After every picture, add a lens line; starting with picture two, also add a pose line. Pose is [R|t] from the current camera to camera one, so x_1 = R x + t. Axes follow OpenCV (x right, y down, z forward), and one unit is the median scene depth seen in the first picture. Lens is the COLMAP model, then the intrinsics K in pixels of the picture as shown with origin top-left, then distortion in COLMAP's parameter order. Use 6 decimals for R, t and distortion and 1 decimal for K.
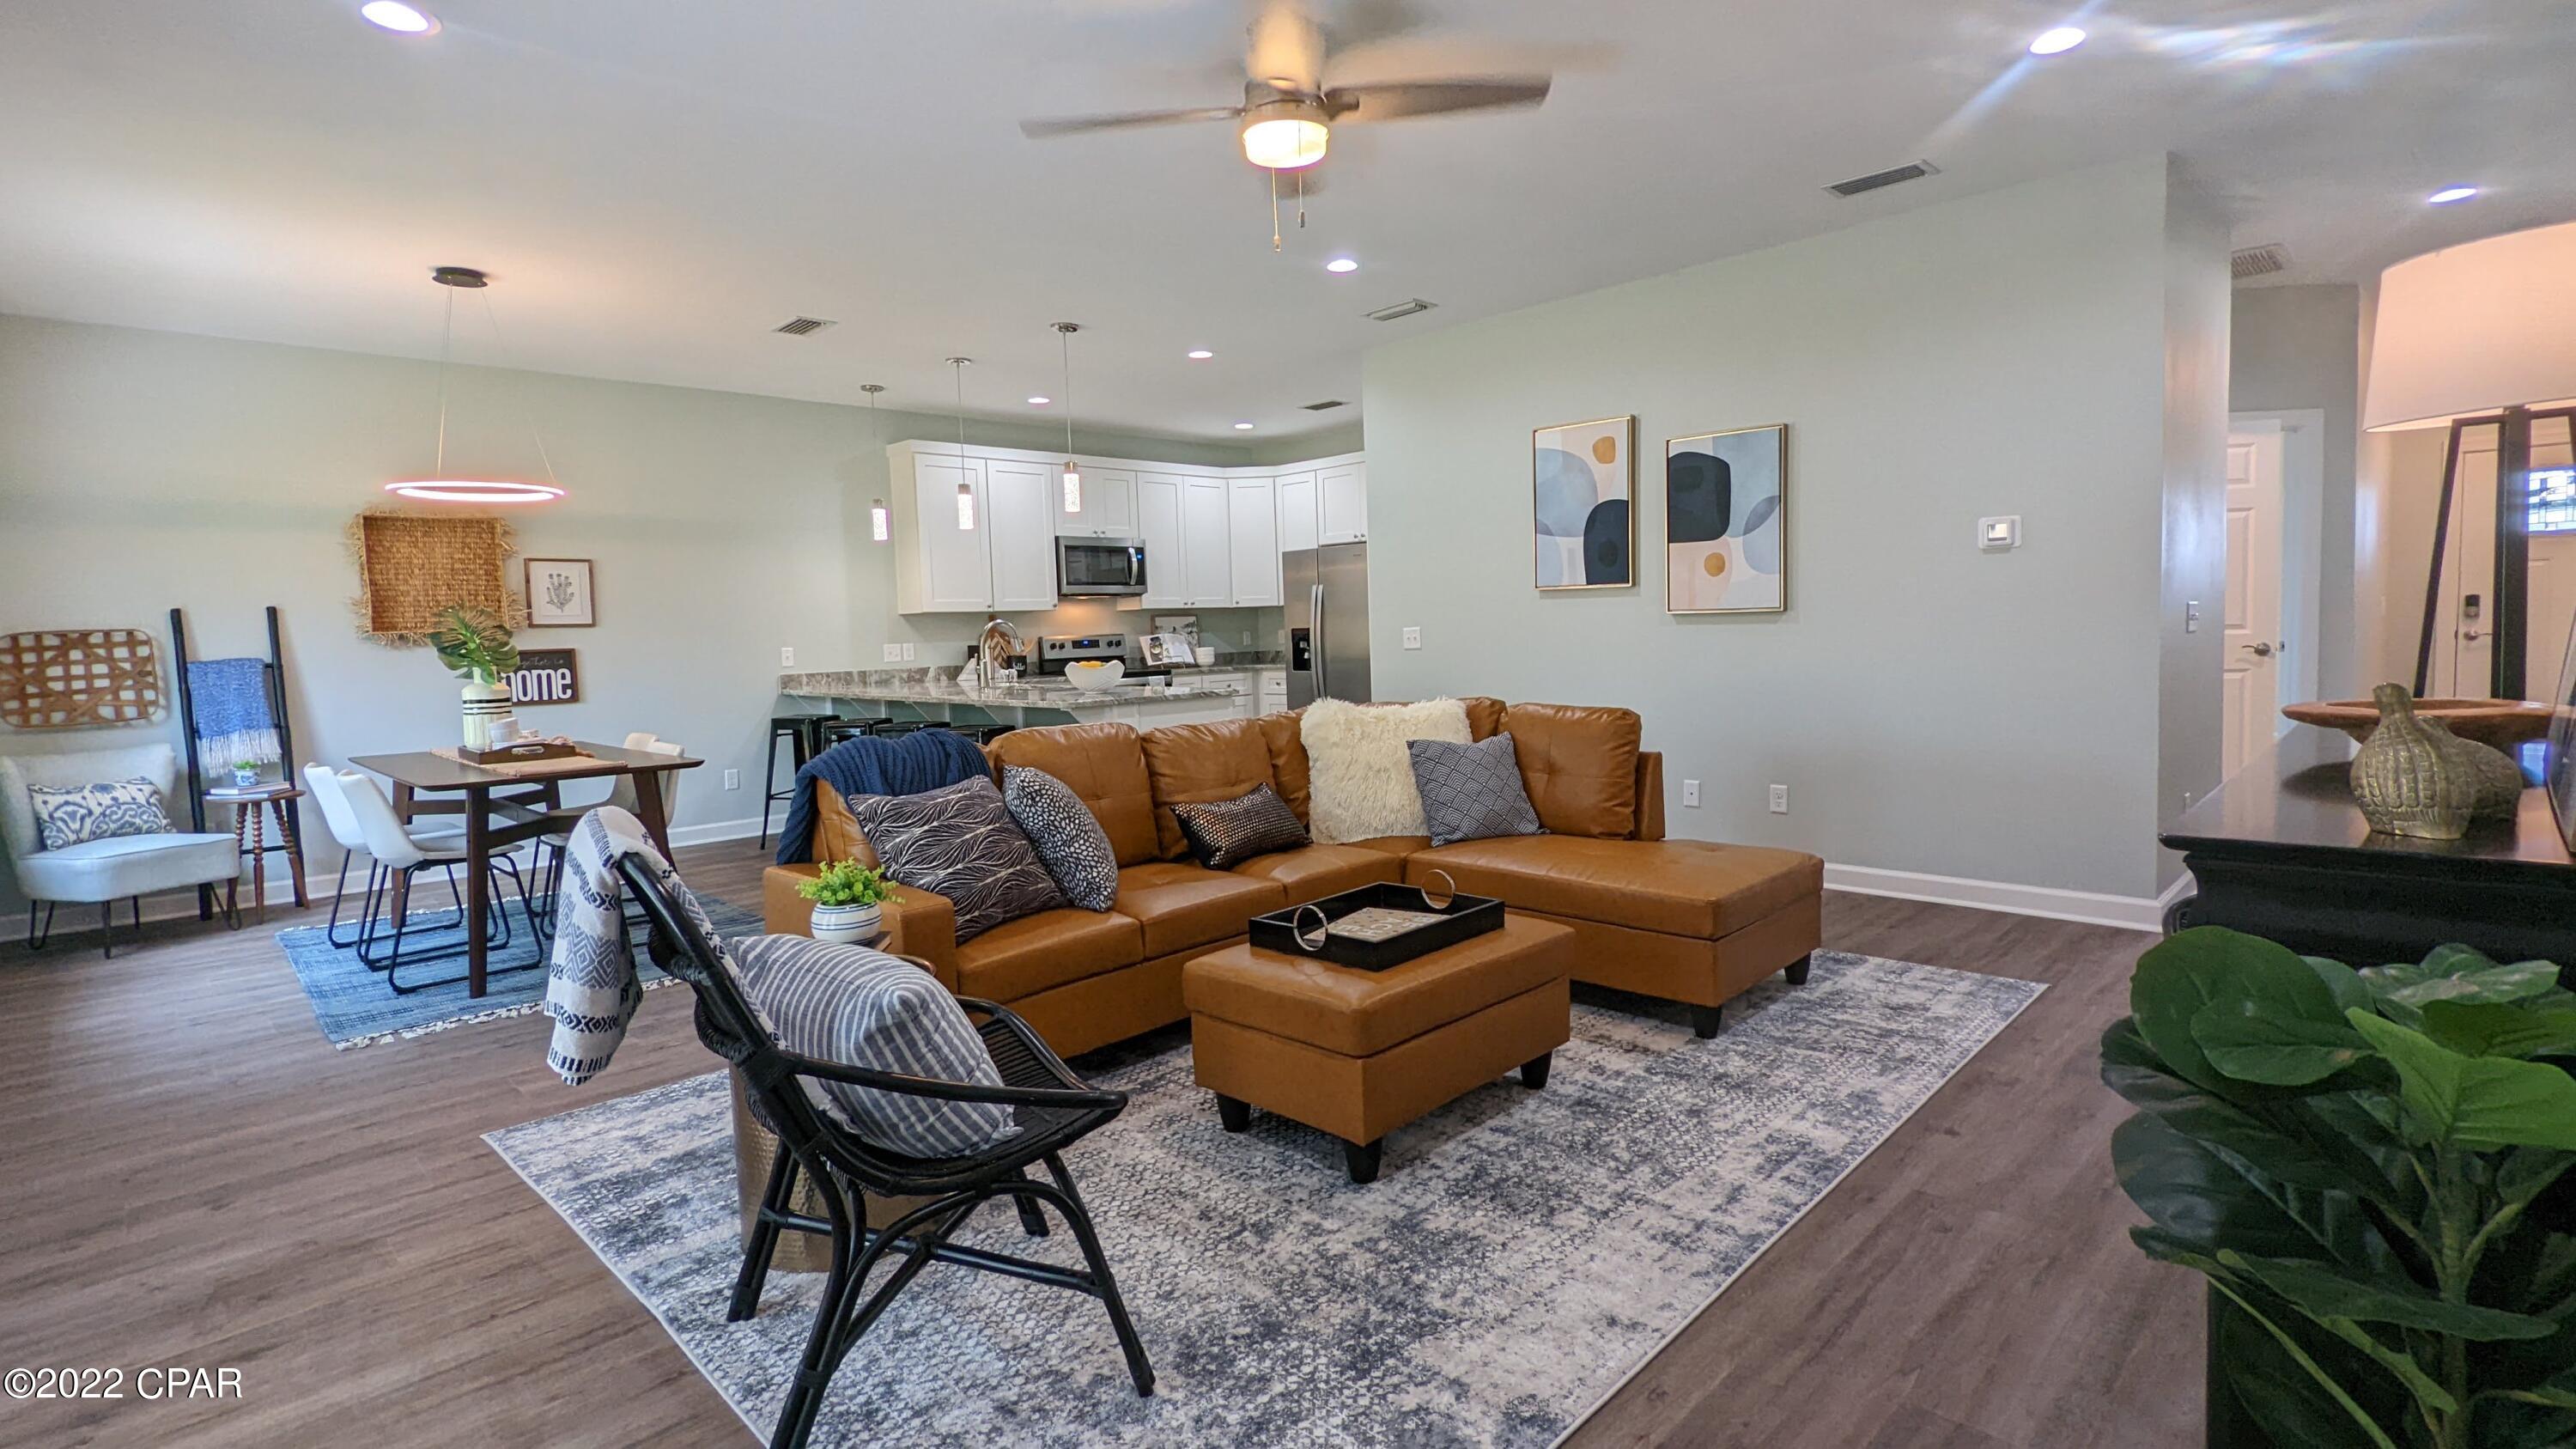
lens RADIAL K [[1212.3, 0, 1283.9], [0, 1212.3, 715.3], [0, 0, 1]] dist [0.001732, -0.001273]
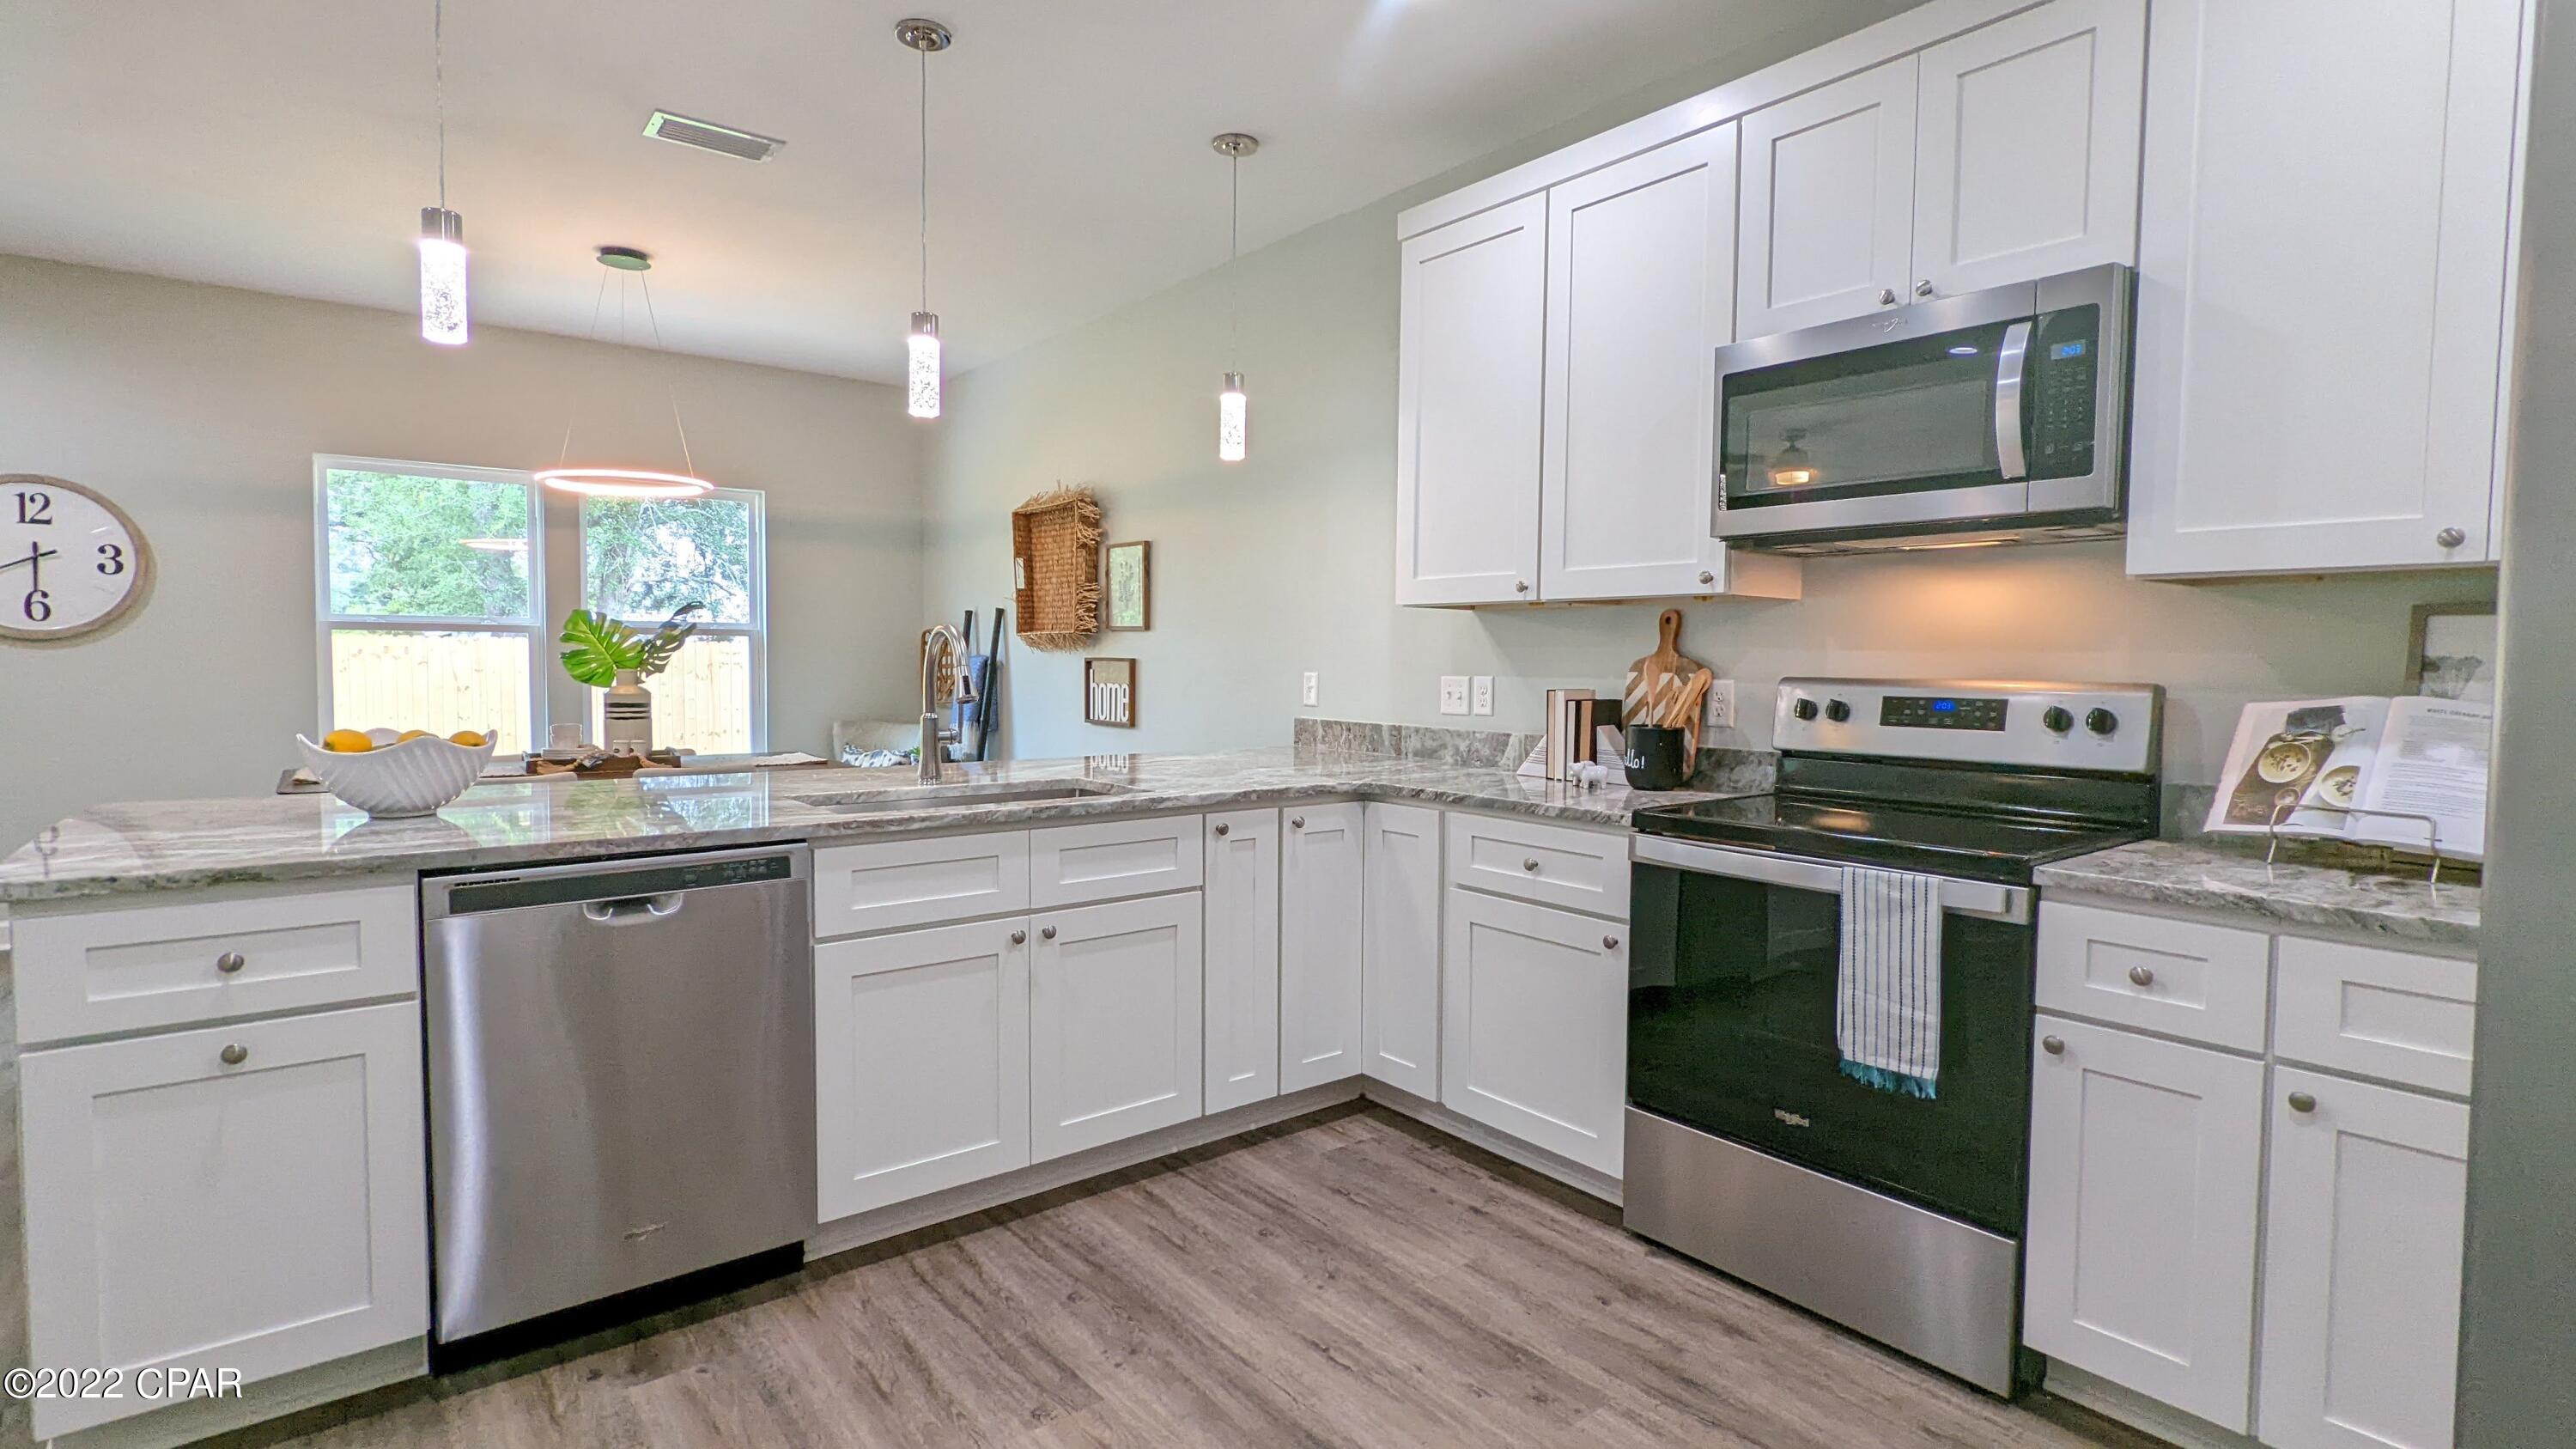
lens RADIAL K [[1212.3, 0, 1287.7], [0, 1212.3, 725.1], [0, 0, 1]] dist [0.001732, -0.001273]
pose [[-0.098761, 0.085325, -0.991446, 0.172688], [-0.081363, 0.992289, 0.093502, -0.094326], [0.991779, 0.089902, -0.091057, 1.187863]]
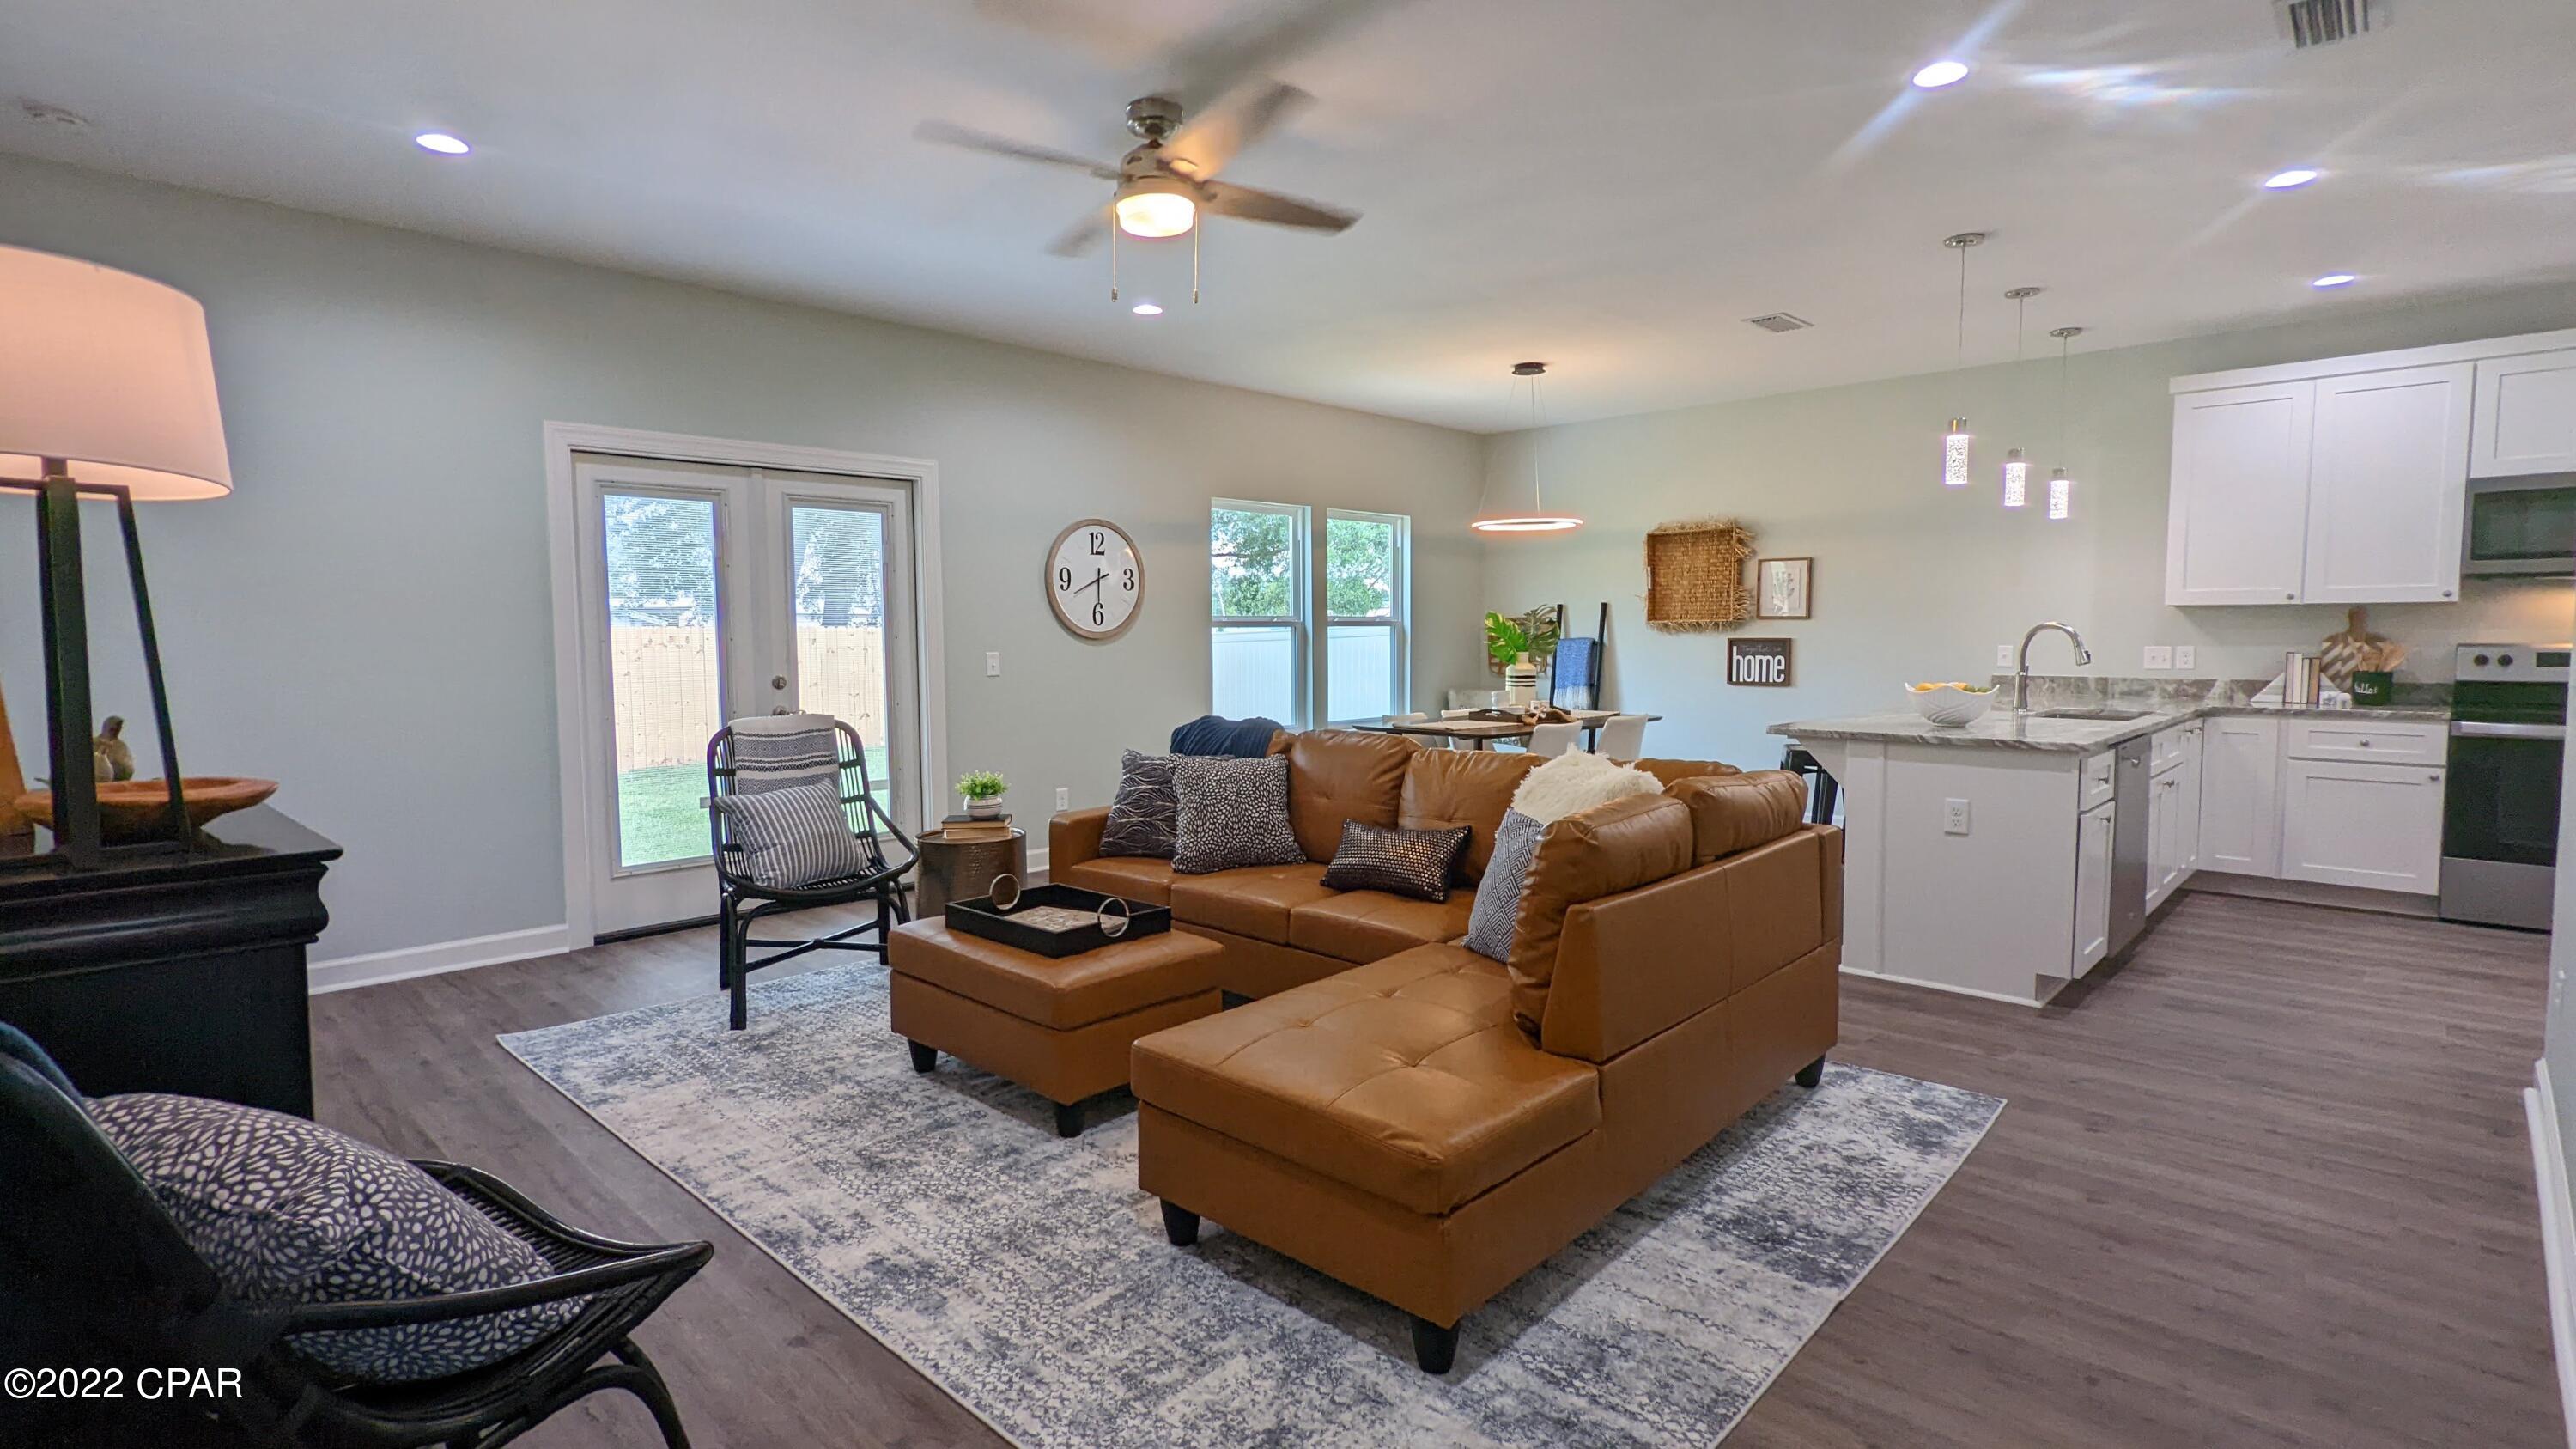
lens RADIAL K [[1212.3, 0, 1286.7], [0, 1212.3, 711.4], [0, 0, 1]] dist [0.001732, -0.001273]
pose [[0.024151, 0.098512, -0.994843, 0.529195], [-0.069142, 0.992915, 0.096642, -0.064893], [0.997314, 0.066452, 0.030791, 0.514690]]
